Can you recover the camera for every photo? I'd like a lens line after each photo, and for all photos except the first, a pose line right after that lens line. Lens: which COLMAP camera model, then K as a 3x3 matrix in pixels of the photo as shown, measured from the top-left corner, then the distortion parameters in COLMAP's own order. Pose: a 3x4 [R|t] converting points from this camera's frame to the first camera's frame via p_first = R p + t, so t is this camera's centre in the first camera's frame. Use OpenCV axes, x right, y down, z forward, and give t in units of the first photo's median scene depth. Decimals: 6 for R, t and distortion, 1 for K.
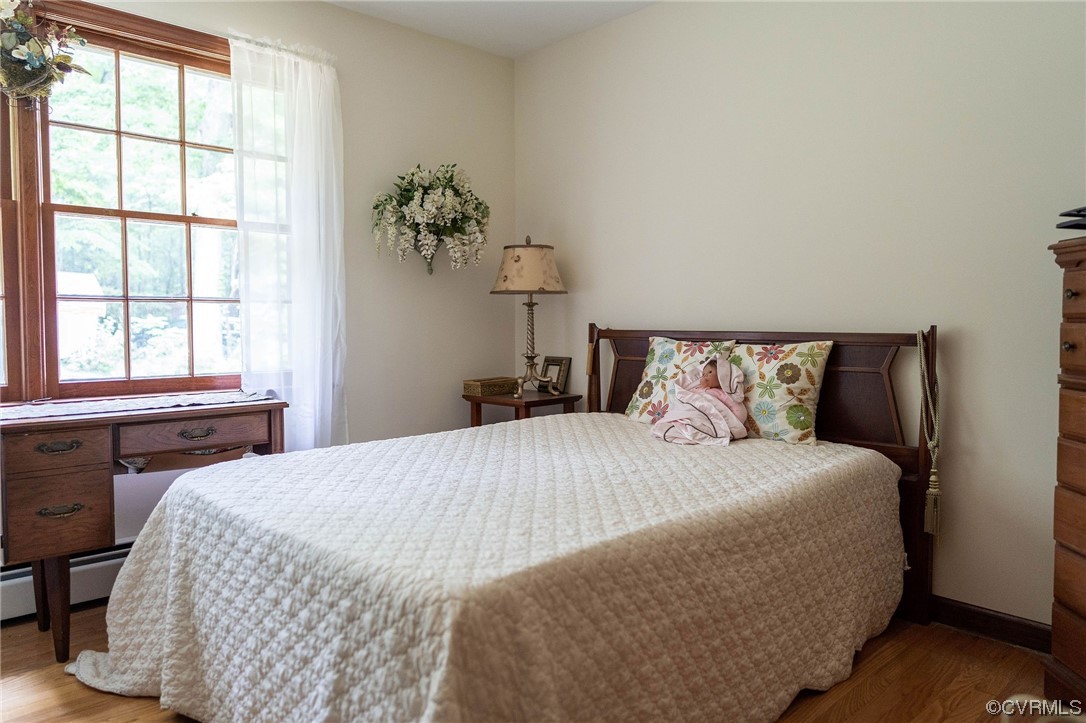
lens RADIAL K [[730.7, 0, 538.0], [0, 730.7, 356.2], [0, 0, 1]] dist [-0.008016, 0.003049]
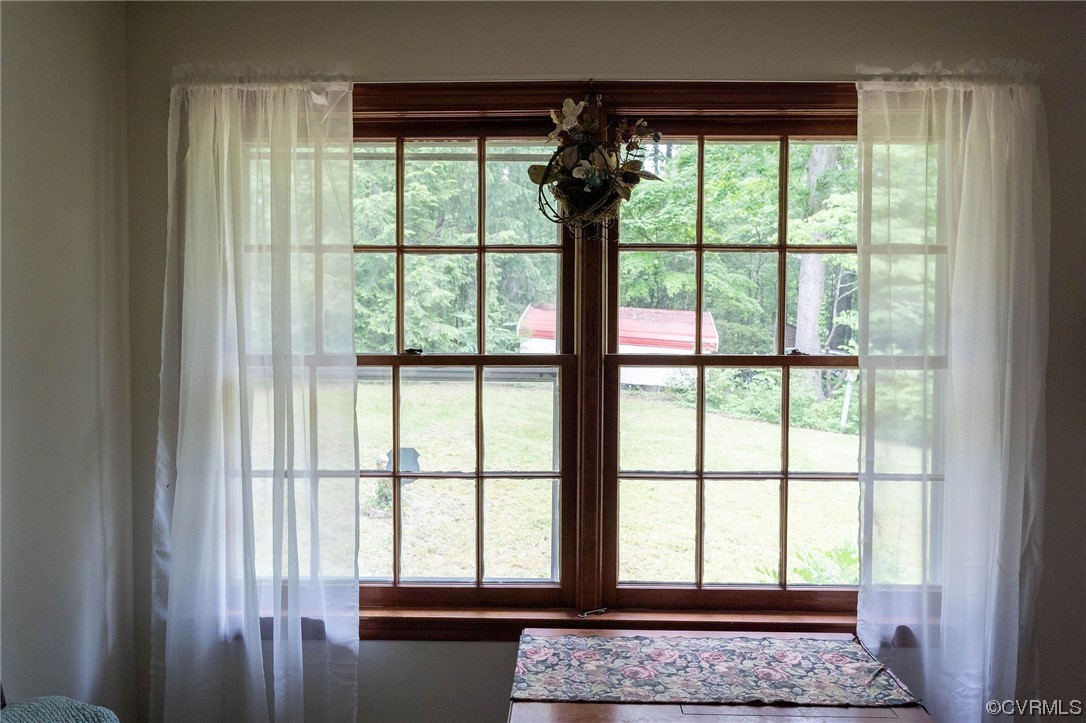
lens RADIAL K [[730.7, 0, 545.4], [0, 730.7, 358.0], [0, 0, 1]] dist [-0.008016, 0.003049]
pose [[0.717386, 0.017228, -0.696463, -0.166649], [-0.039457, 0.999094, -0.015929, -0.169430], [0.695558, 0.038908, 0.717416, 0.354239]]
